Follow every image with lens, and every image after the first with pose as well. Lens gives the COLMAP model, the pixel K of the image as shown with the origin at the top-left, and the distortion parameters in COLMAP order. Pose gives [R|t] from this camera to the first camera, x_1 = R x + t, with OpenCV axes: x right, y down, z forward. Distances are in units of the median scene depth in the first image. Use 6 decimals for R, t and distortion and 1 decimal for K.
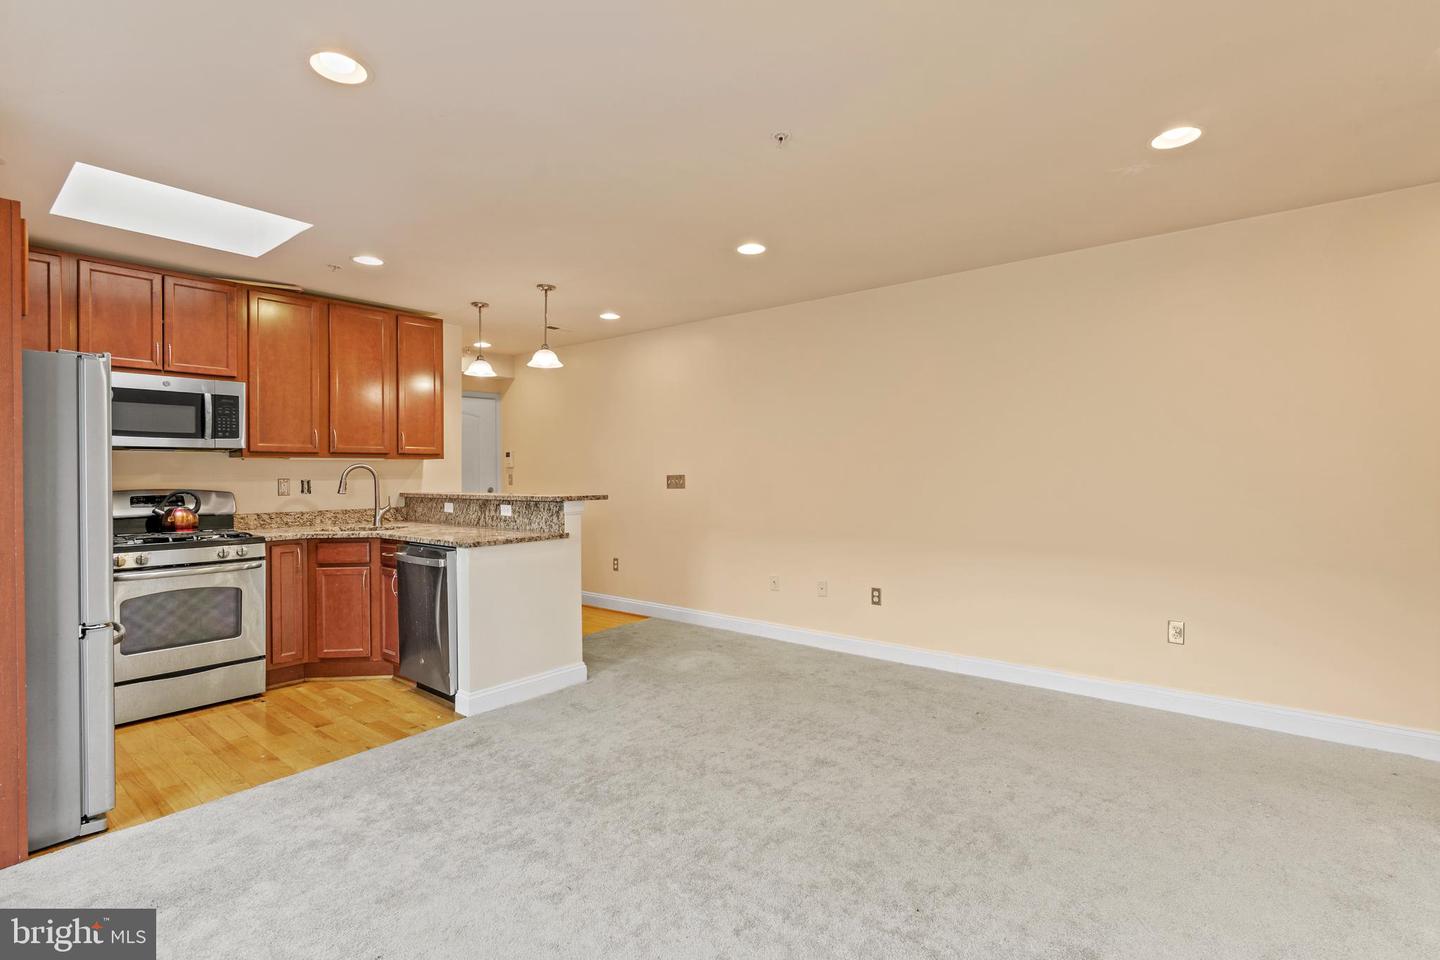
lens RADIAL K [[668.7, 0, 720.2], [0, 668.7, 465.2], [0, 0, 1]] dist [-0.002993, 0.000053]
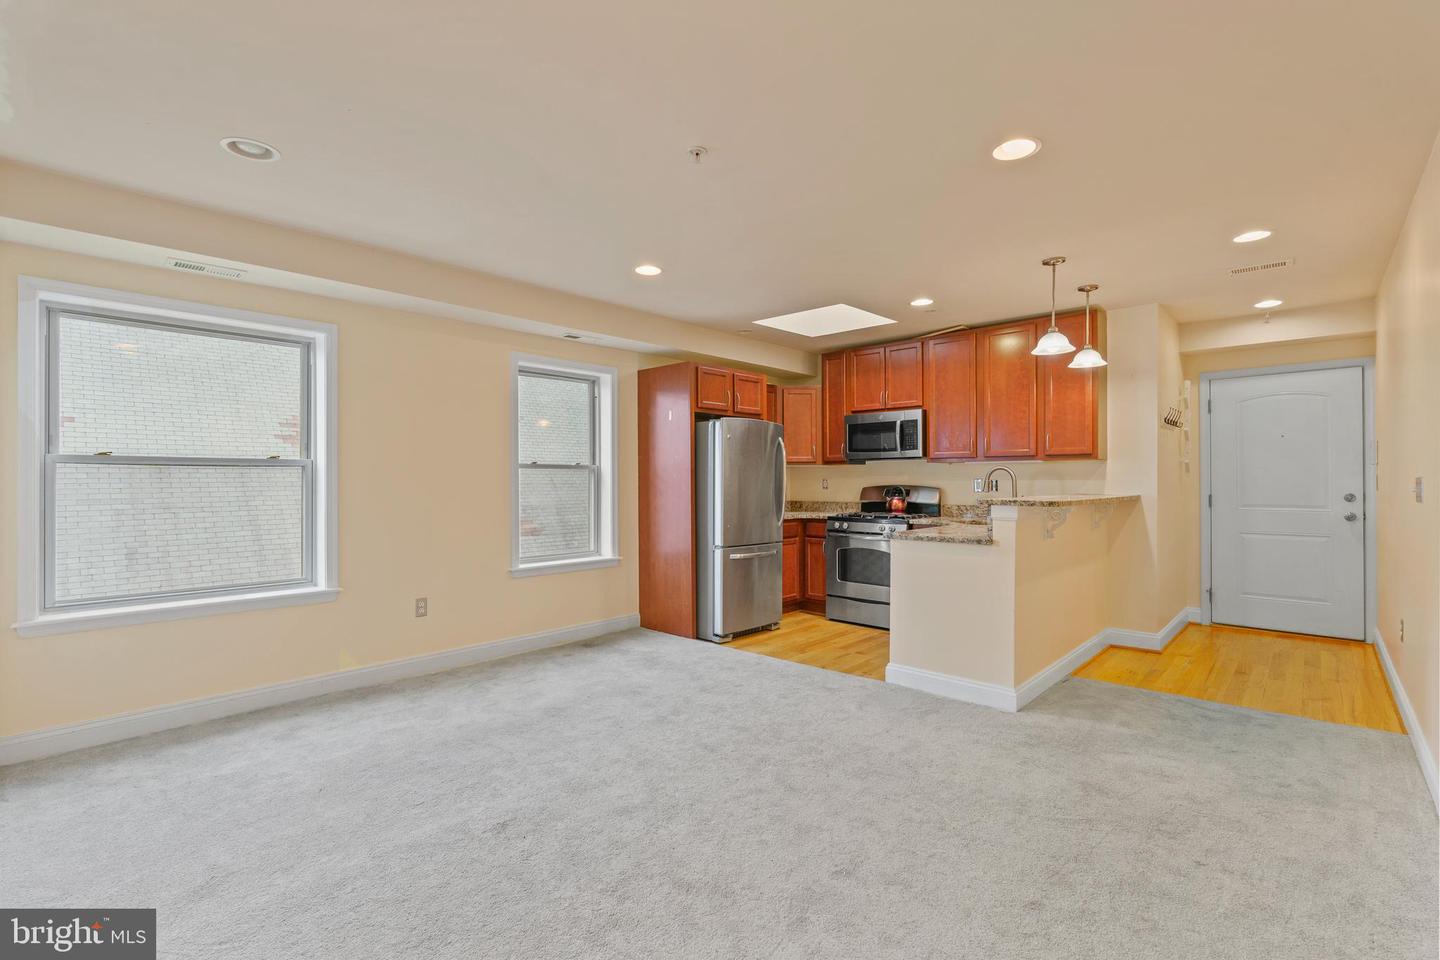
lens RADIAL K [[655.7, 0, 713.9], [0, 655.7, 476.0], [0, 0, 1]] dist [-0.002649, -0.000477]
pose [[-0.072361, 0.003176, -0.997373, 0.706740], [0.013596, 0.999905, 0.002198, 0.006463], [0.997286, -0.013401, -0.072397, 0.698127]]
